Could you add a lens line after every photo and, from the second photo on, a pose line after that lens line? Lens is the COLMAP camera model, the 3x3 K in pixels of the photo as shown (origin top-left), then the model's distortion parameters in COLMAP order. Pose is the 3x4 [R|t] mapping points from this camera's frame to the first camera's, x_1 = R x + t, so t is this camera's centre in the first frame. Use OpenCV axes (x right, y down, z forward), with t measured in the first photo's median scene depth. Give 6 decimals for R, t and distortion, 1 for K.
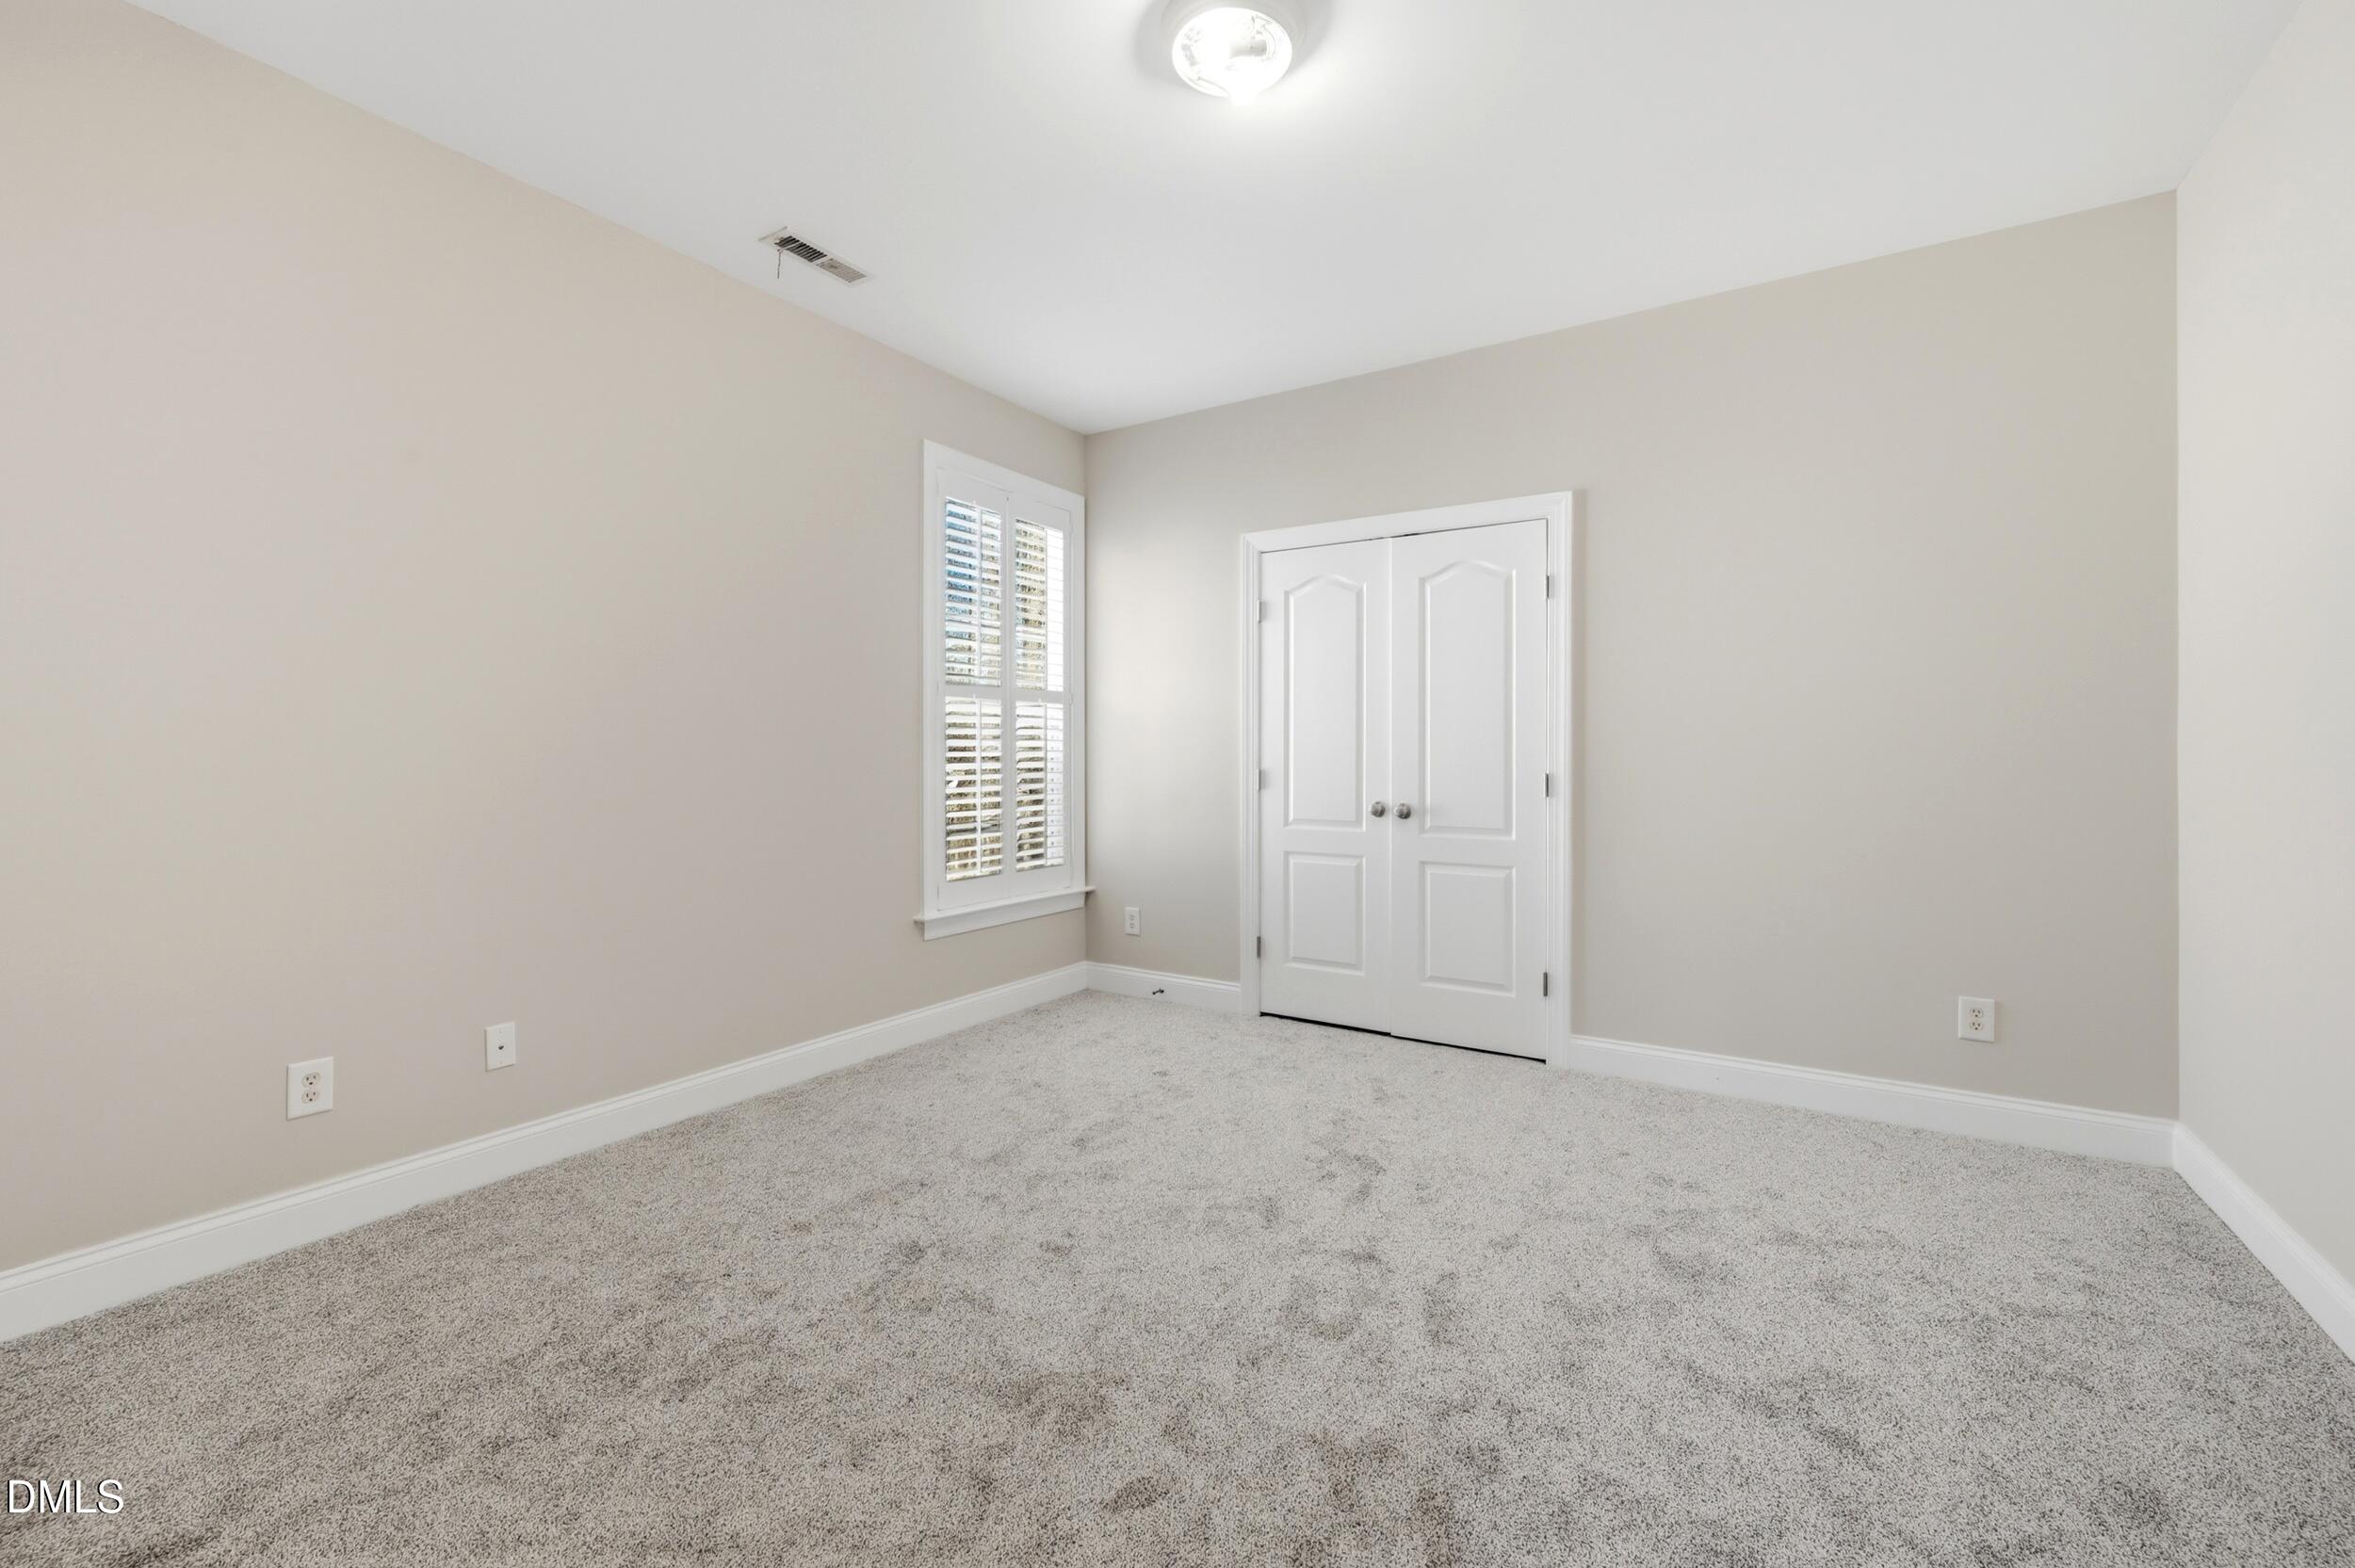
lens RADIAL K [[960.7, 0, 1176.9], [0, 960.7, 764.4], [0, 0, 1]] dist [-0.003010, -0.000254]
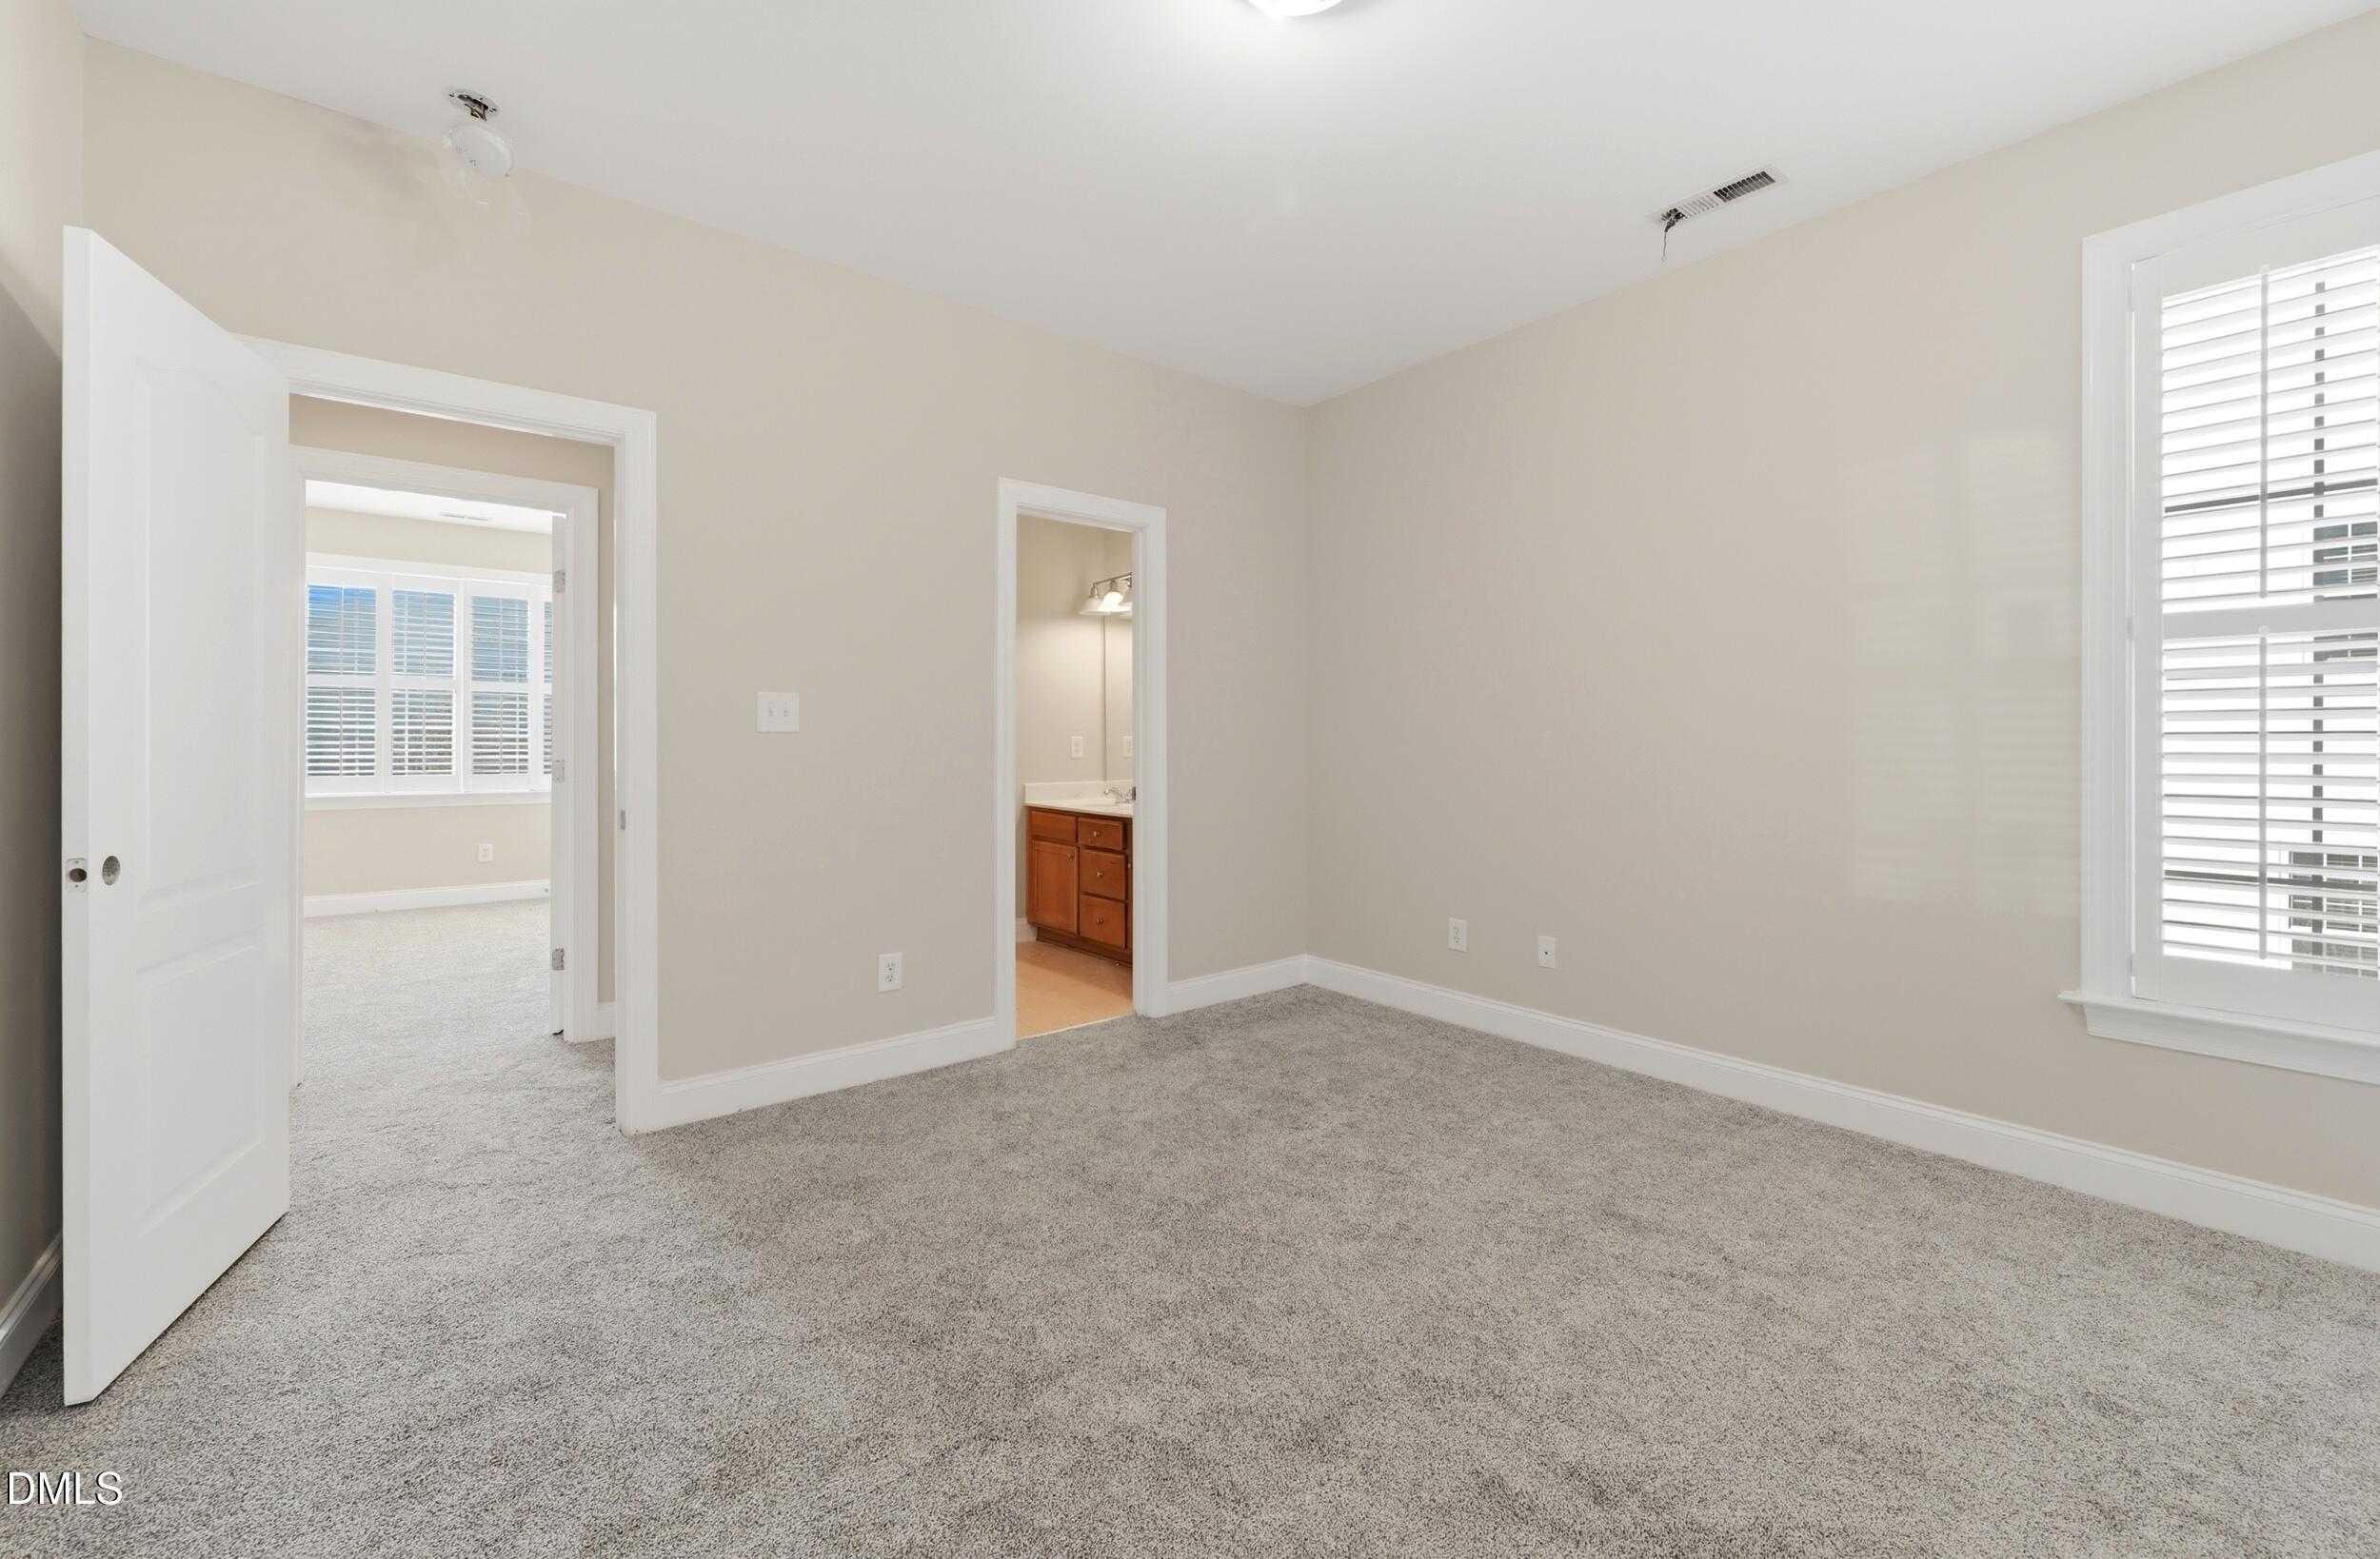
lens RADIAL K [[945.2, 0, 1194.7], [0, 945.2, 745.9], [0, 0, 1]] dist [0.000390, 0.000015]
pose [[-0.309693, 0.005744, -0.950819, 0.692472], [-0.004581, 0.999961, 0.007533, -0.010772], [0.950826, 0.006688, -0.309655, 0.866425]]
